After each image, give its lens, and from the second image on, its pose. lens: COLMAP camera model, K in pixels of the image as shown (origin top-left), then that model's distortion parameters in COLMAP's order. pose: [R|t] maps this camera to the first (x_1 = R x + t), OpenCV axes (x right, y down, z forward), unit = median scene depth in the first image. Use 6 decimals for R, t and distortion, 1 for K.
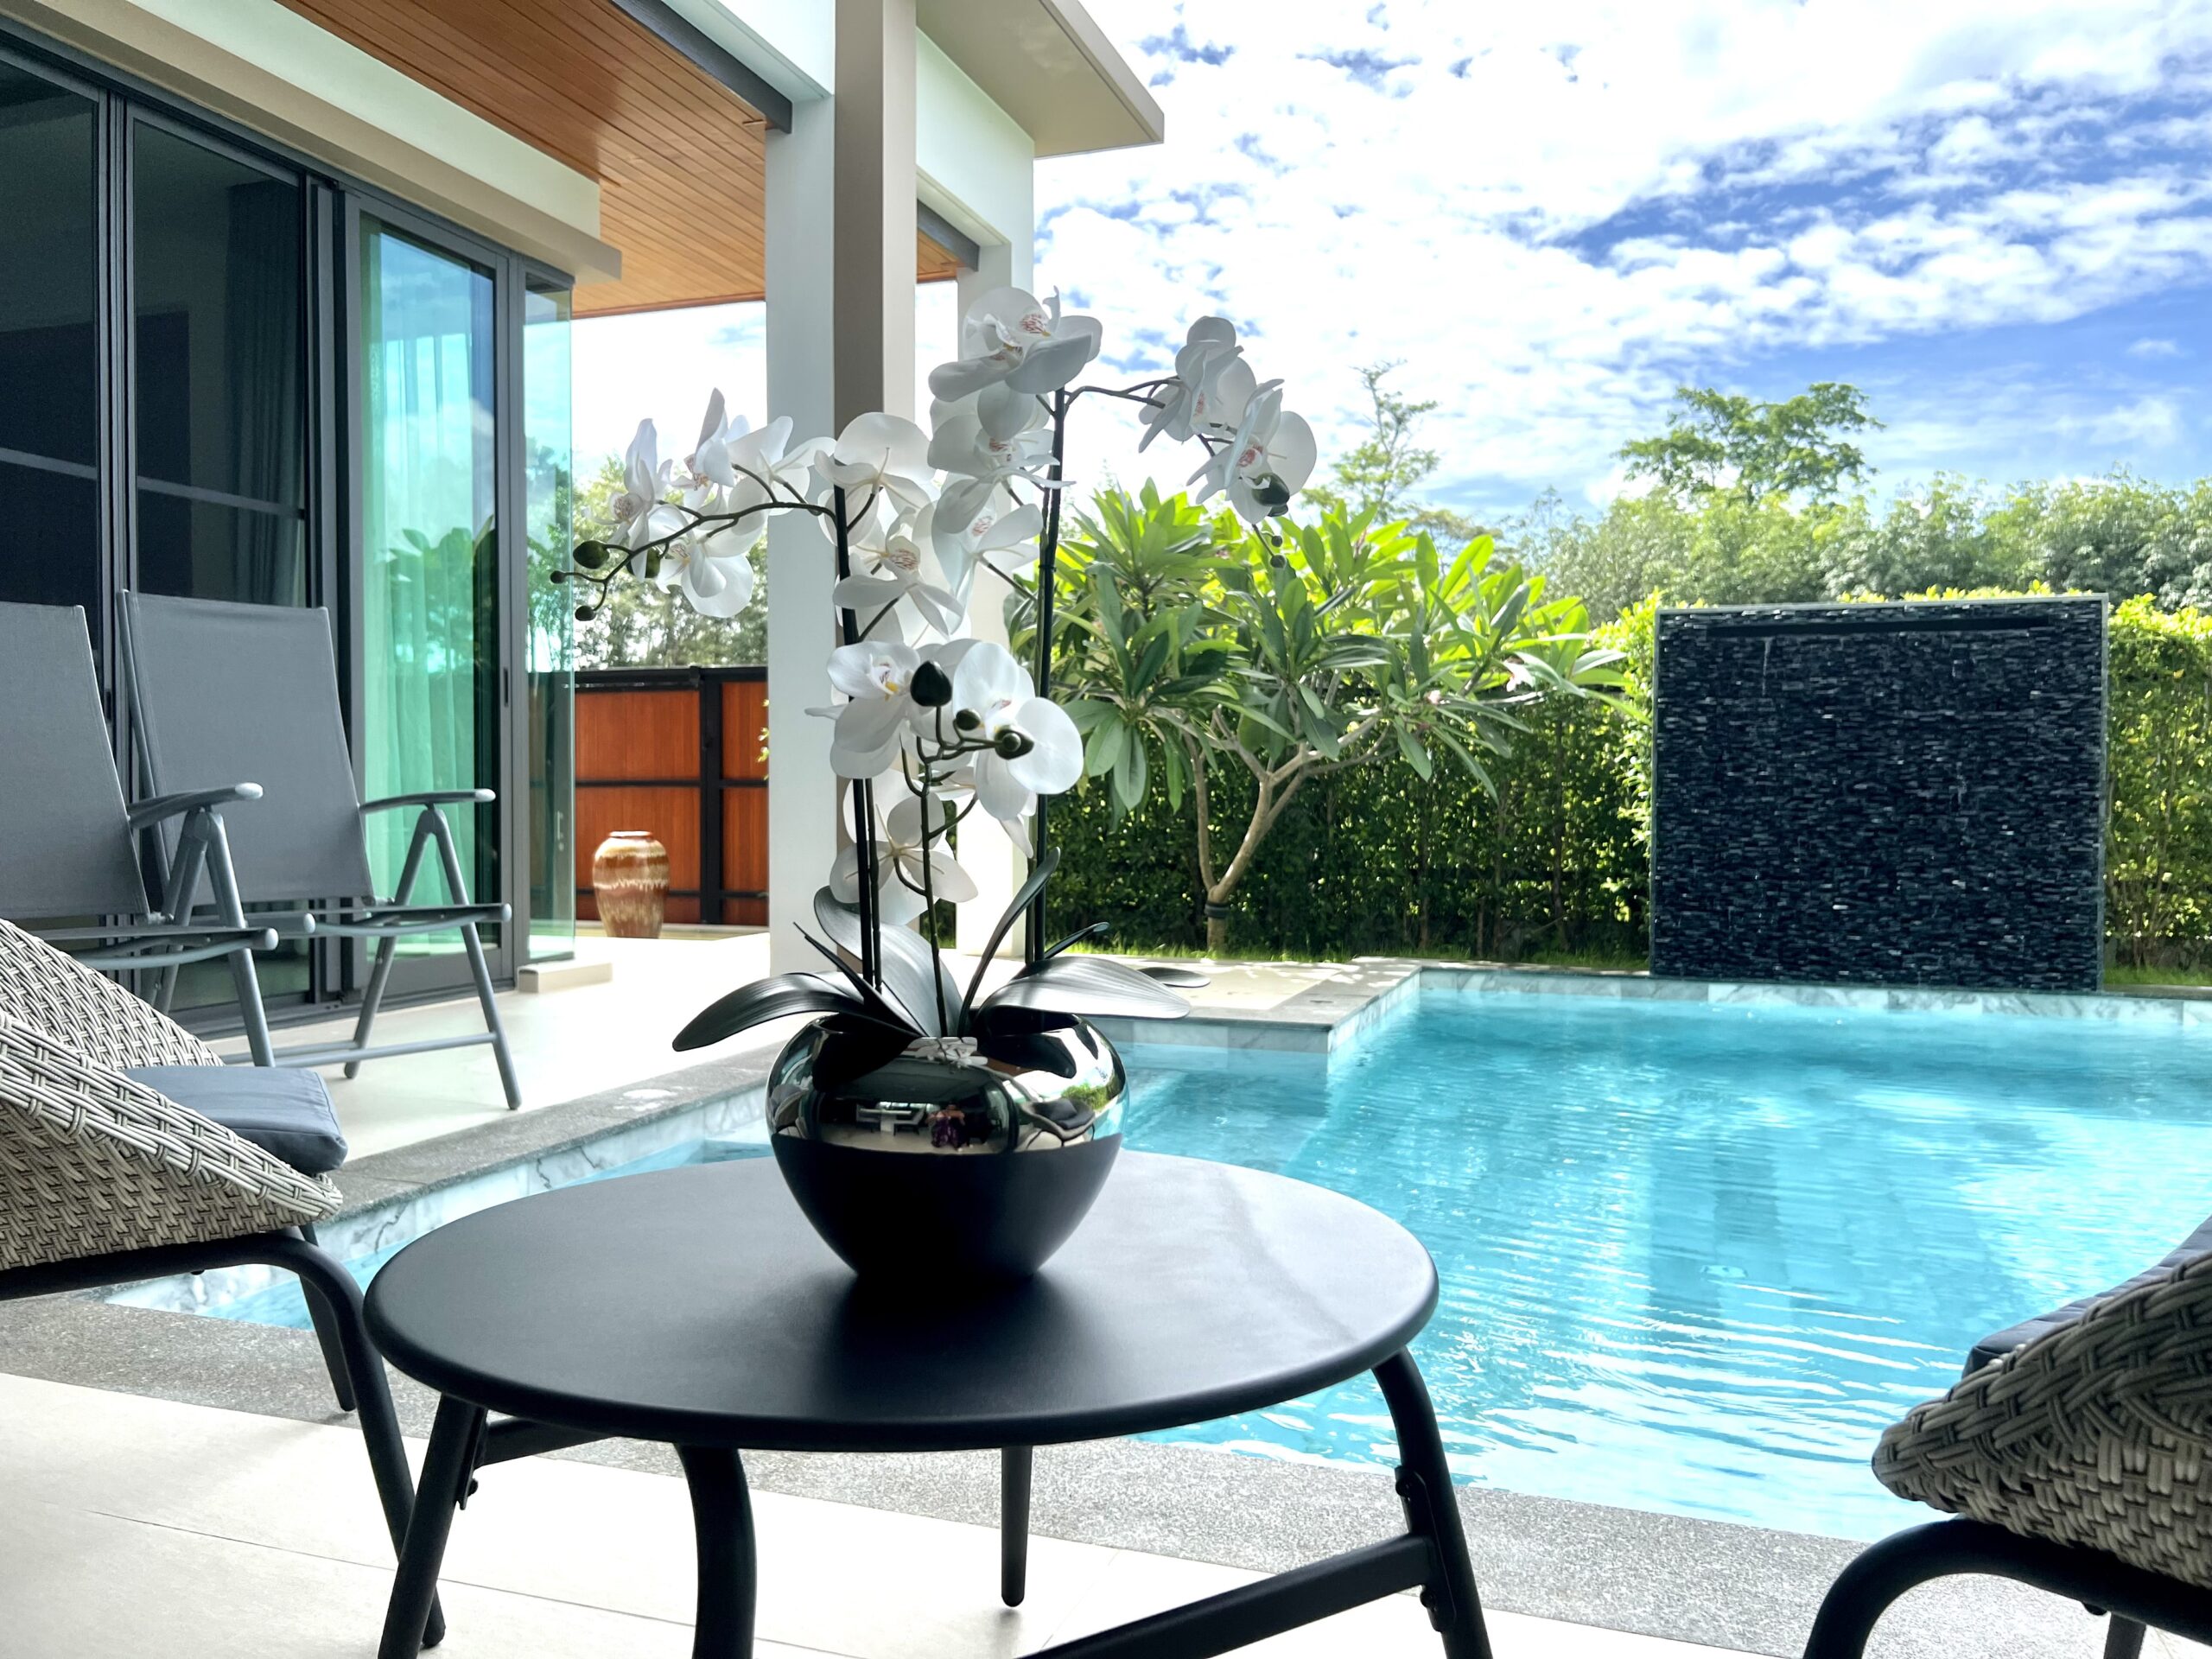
lens RADIAL K [[1669.8, 0, 1101.6], [0, 1669.8, 820.2], [0, 0, 1]] dist [0.006117, -0.024724]
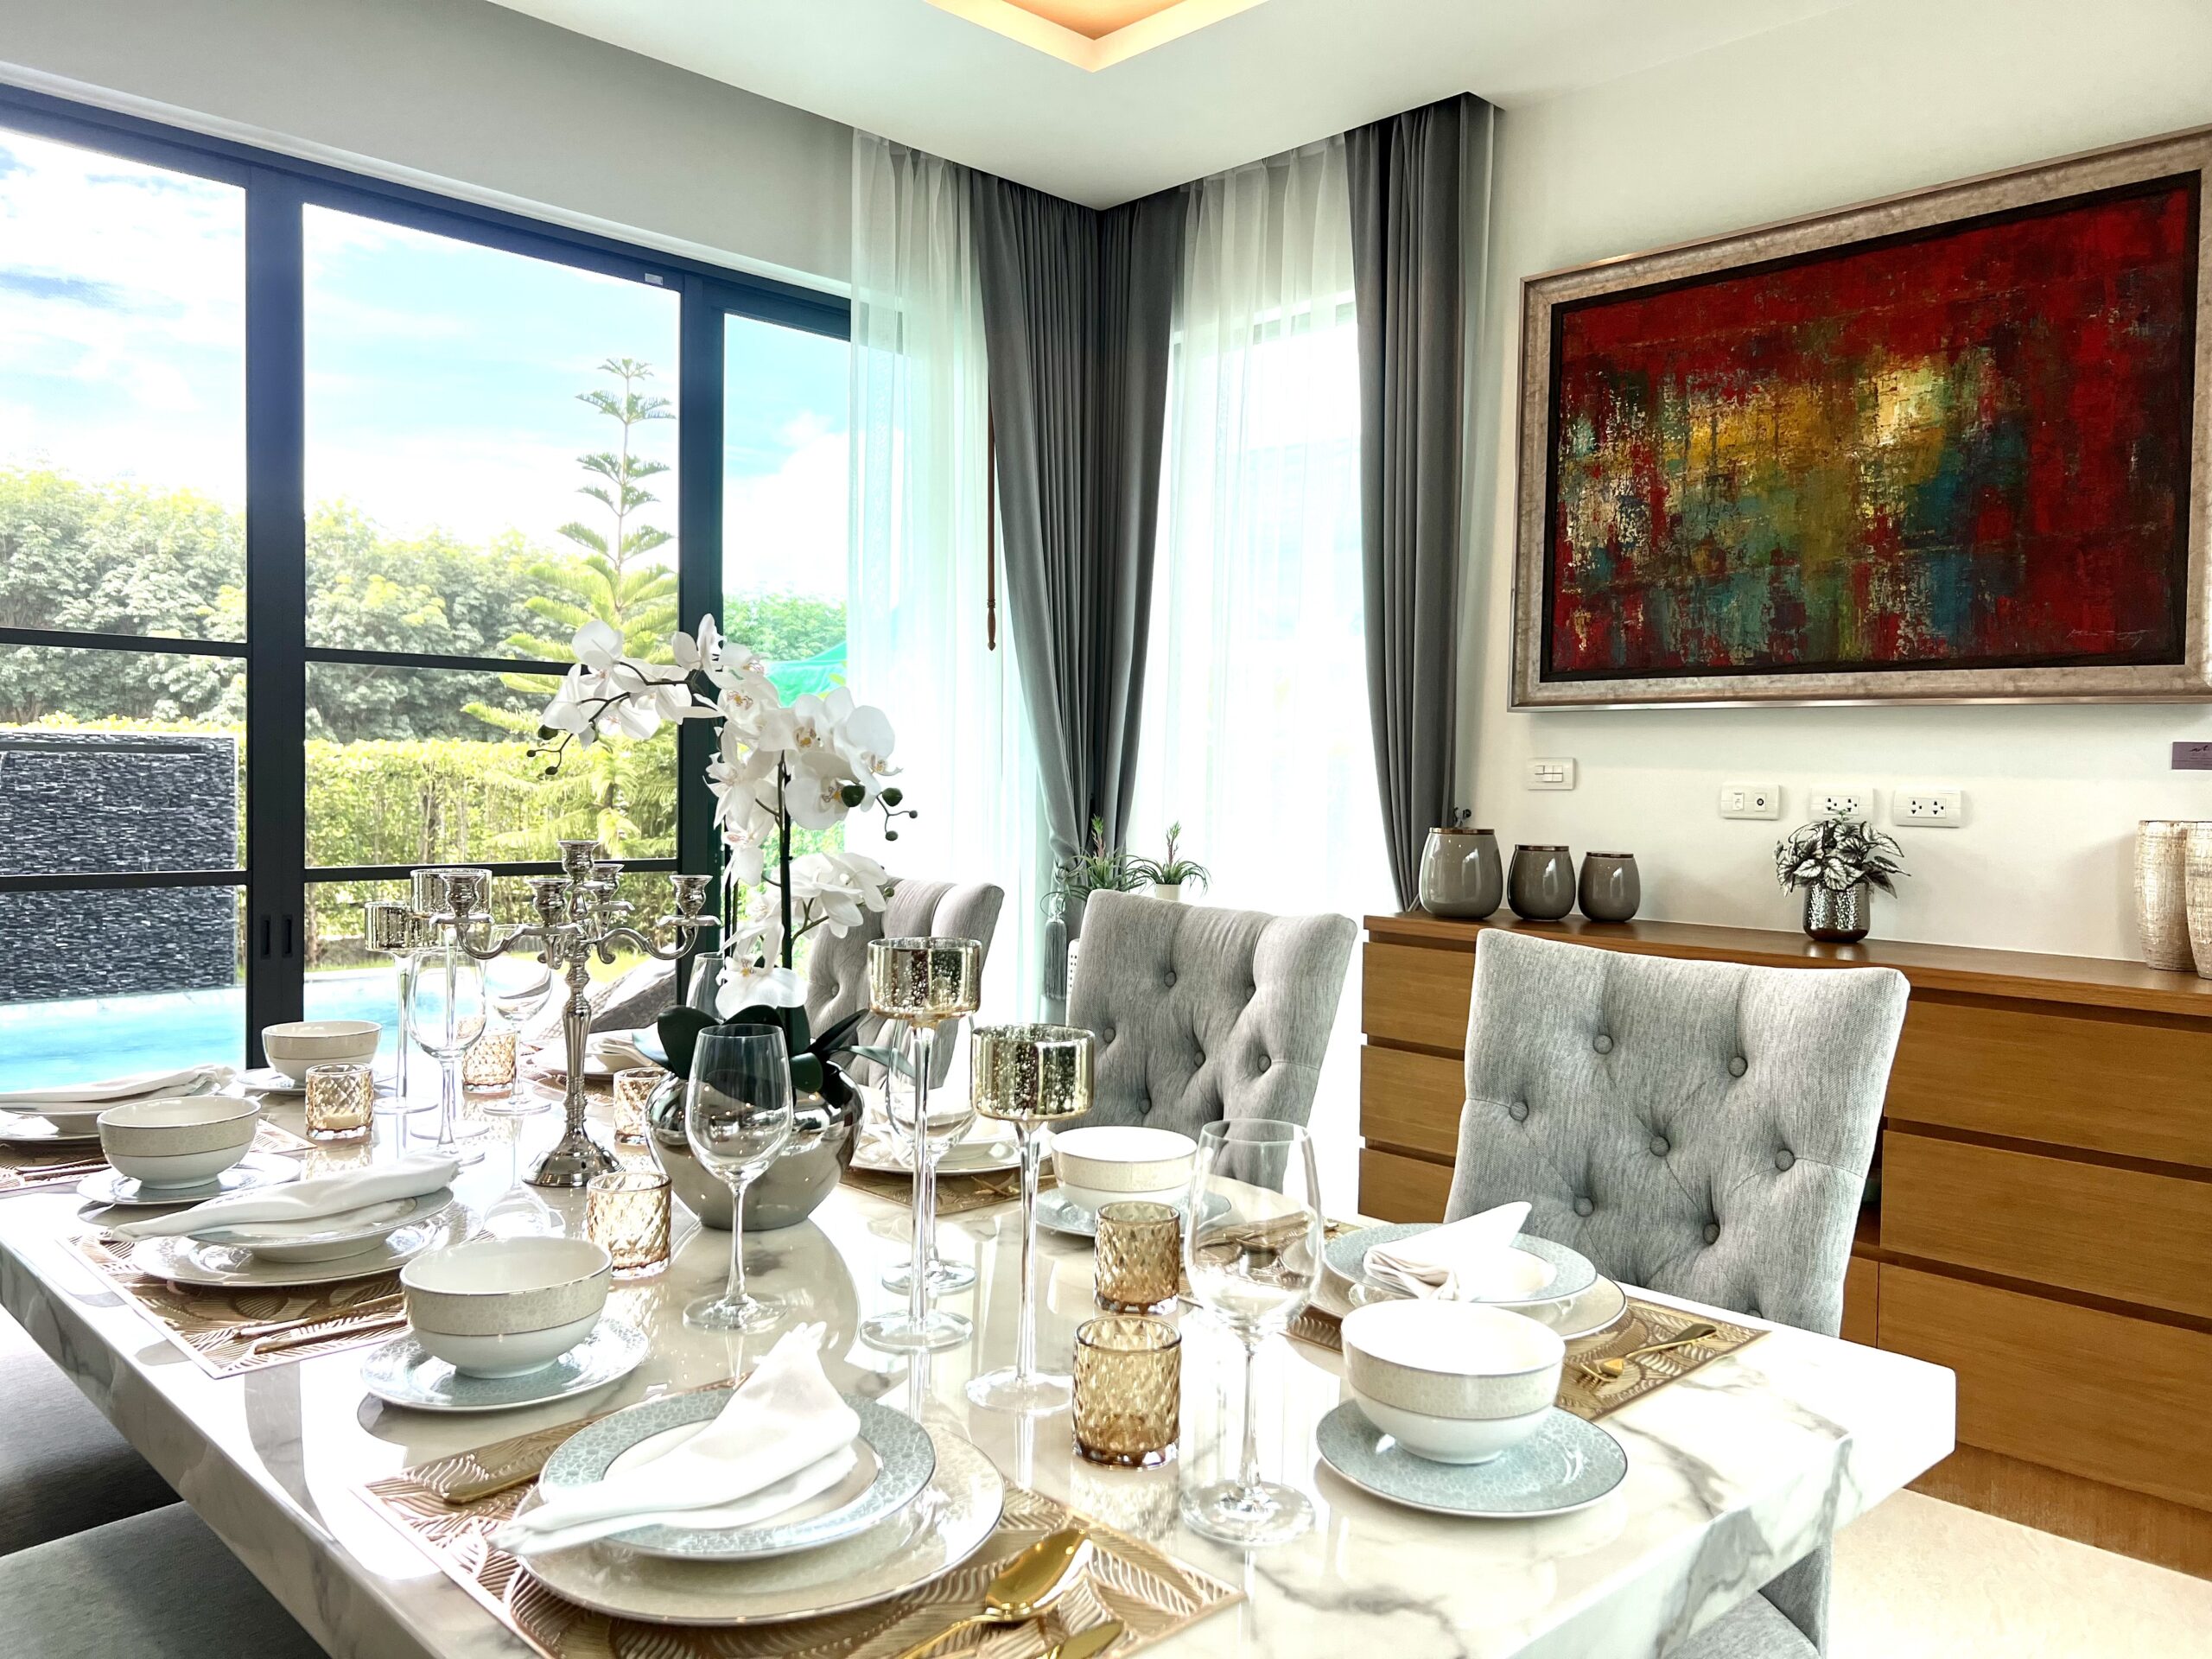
lens RADIAL K [[1669.8, 0, 1108.3], [0, 1669.8, 835.9], [0, 0, 1]] dist [0.006117, -0.024724]
pose [[0.443039, -0.028009, 0.896065, -0.429977], [0.004946, 0.999573, 0.028799, -0.076531], [-0.896489, -0.008327, 0.442988, -0.420557]]
